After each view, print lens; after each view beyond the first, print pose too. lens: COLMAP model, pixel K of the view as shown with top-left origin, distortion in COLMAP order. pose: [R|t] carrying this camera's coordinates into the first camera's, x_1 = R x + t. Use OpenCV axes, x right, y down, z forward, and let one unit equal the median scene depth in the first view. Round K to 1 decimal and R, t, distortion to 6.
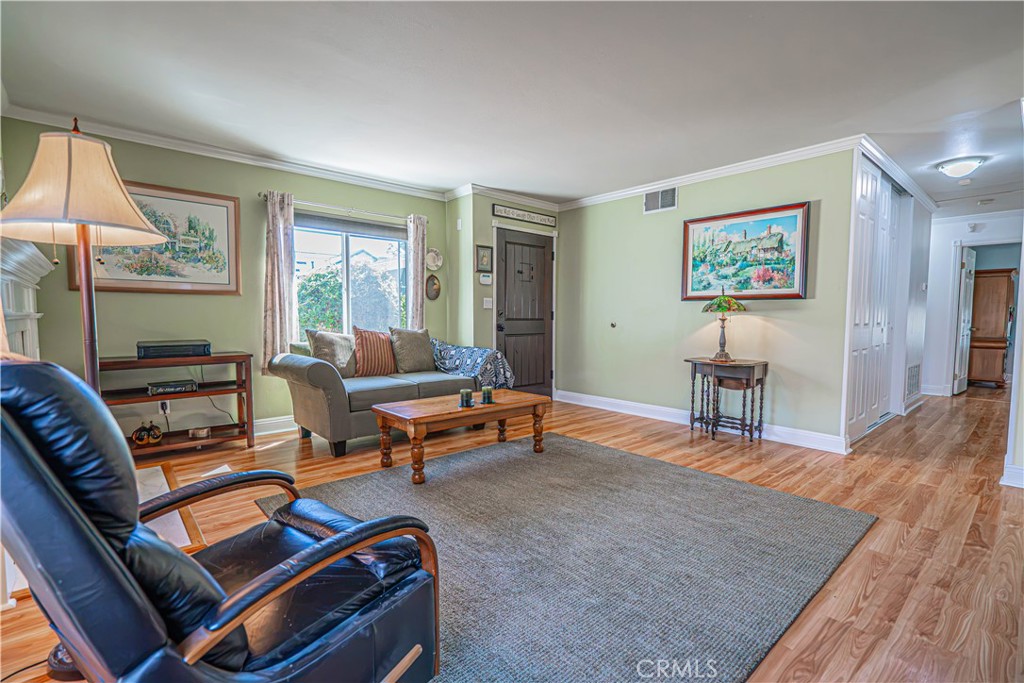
lens RADIAL K [[468.7, 0, 513.7], [0, 468.7, 345.7], [0, 0, 1]] dist [-0.002251, 0.000243]
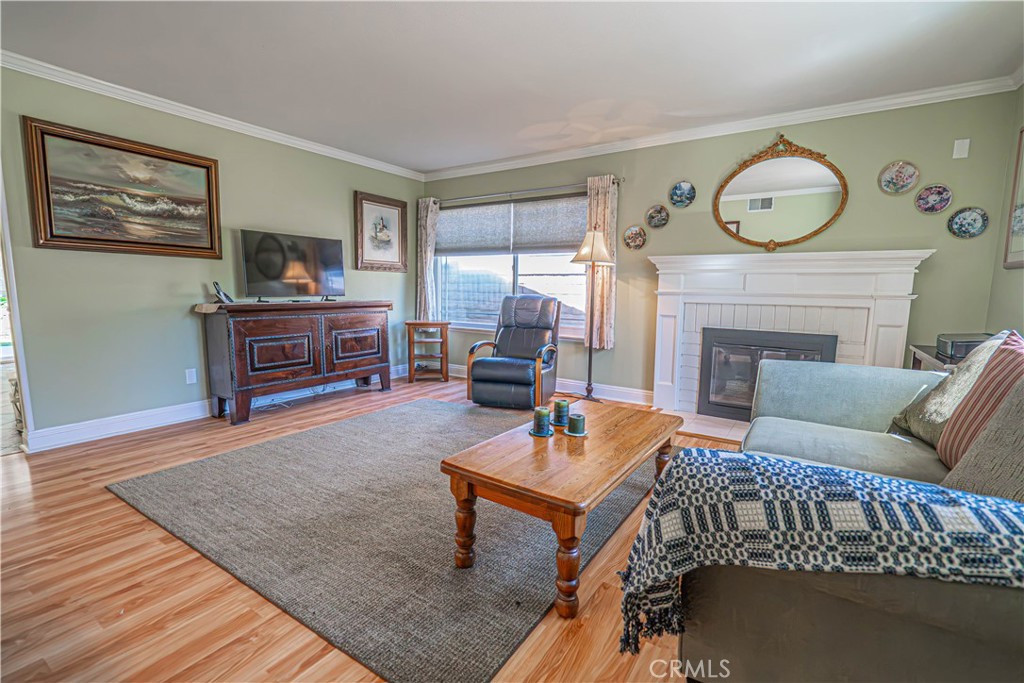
lens RADIAL K [[468.7, 0, 513.7], [0, 468.7, 345.7], [0, 0, 1]] dist [-0.002251, 0.000243]
pose [[-0.964269, 0.016776, -0.264394, 0.175637], [-0.032327, 0.983084, 0.180277, -0.124173], [0.262946, 0.182383, -0.947415, 1.908245]]
